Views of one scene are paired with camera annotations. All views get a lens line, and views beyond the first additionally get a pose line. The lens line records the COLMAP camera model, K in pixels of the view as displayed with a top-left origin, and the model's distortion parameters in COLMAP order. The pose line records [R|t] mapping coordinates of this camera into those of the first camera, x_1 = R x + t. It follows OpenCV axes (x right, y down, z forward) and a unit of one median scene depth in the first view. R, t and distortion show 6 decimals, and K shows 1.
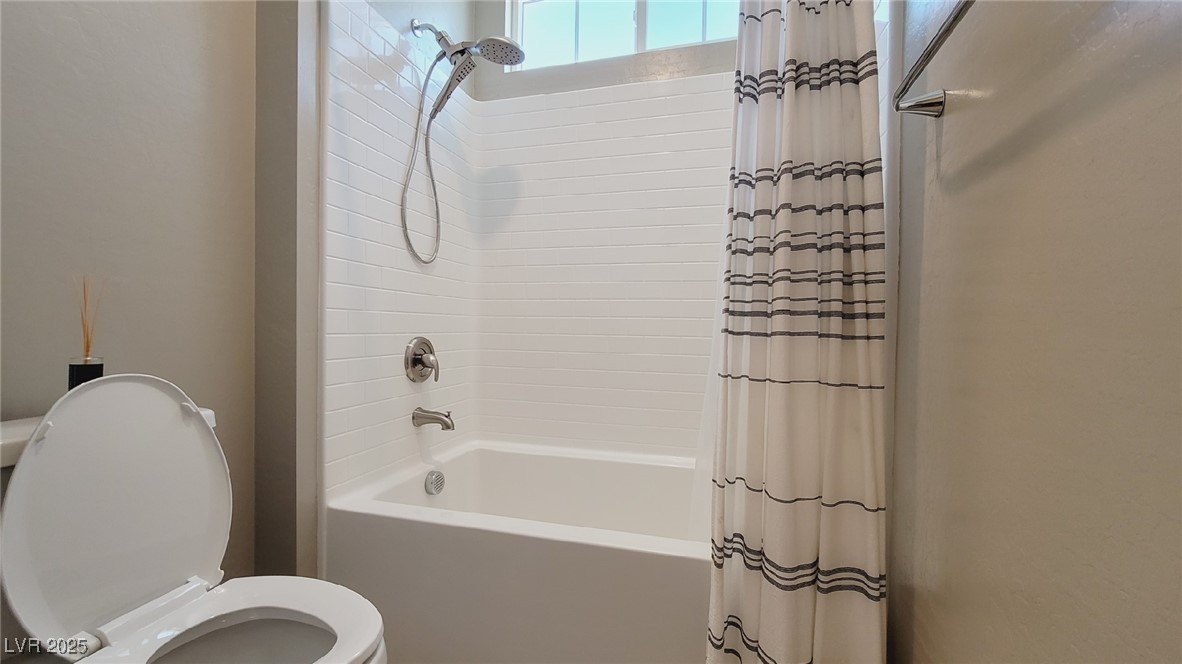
lens RADIAL K [[477.5, 0, 593.0], [0, 477.5, 331.5], [0, 0, 1]] dist [-0.004124, -0.000125]
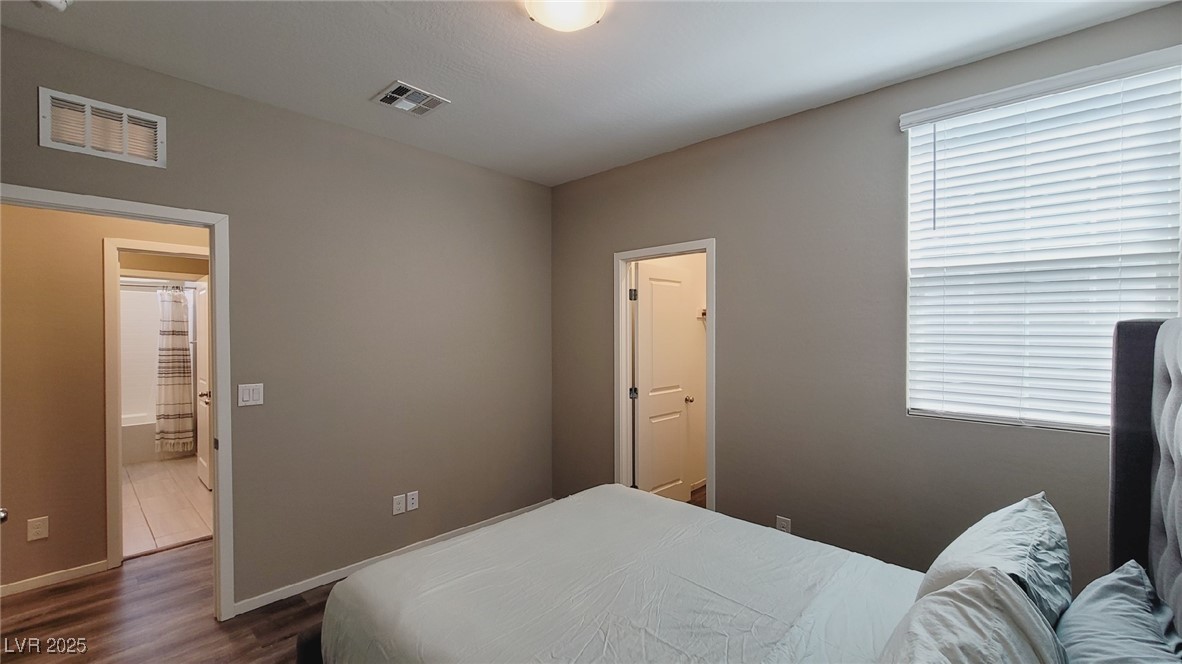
lens RADIAL K [[477.5, 0, 595.1], [0, 477.5, 336.6], [0, 0, 1]] dist [-0.004124, -0.000125]
pose [[0.457582, -0.021977, 0.888896, -2.457729], [0.017942, 0.999719, 0.015480, -0.494699], [-0.888986, 0.008865, 0.457848, -6.444674]]
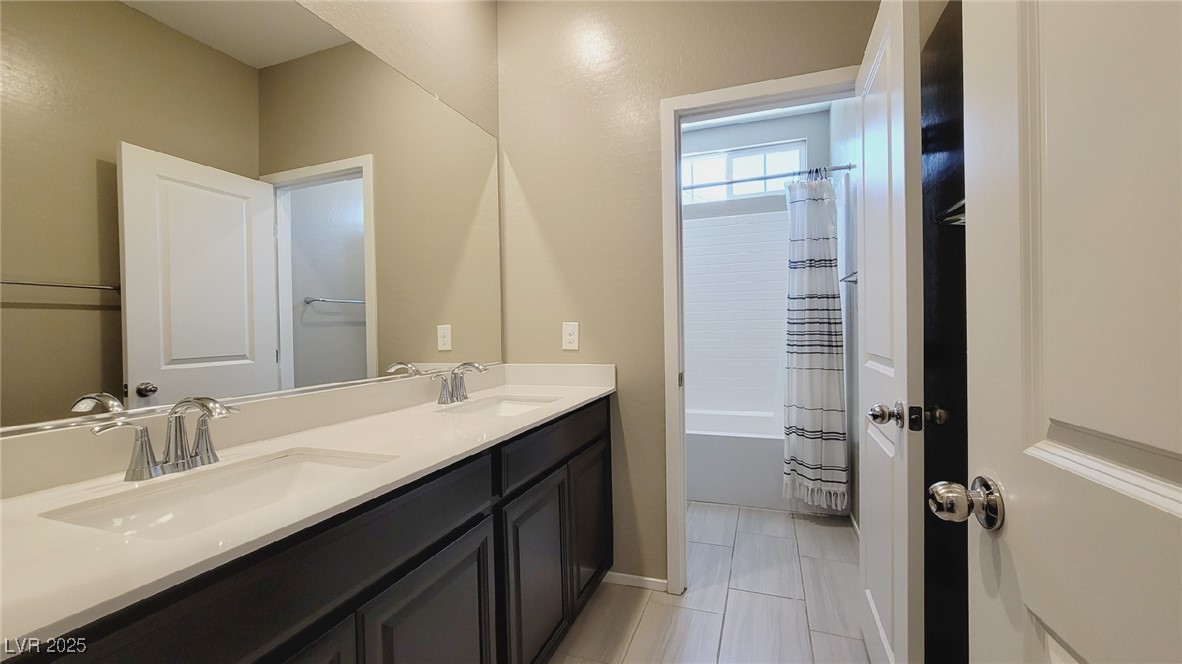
lens RADIAL K [[477.5, 0, 592.1], [0, 477.5, 332.0], [0, 0, 1]] dist [-0.004124, -0.000125]
pose [[0.996167, -0.029326, -0.082412, -0.677013], [0.029076, 0.999568, -0.004225, -0.148356], [0.082500, 0.001813, 0.996589, -2.028647]]
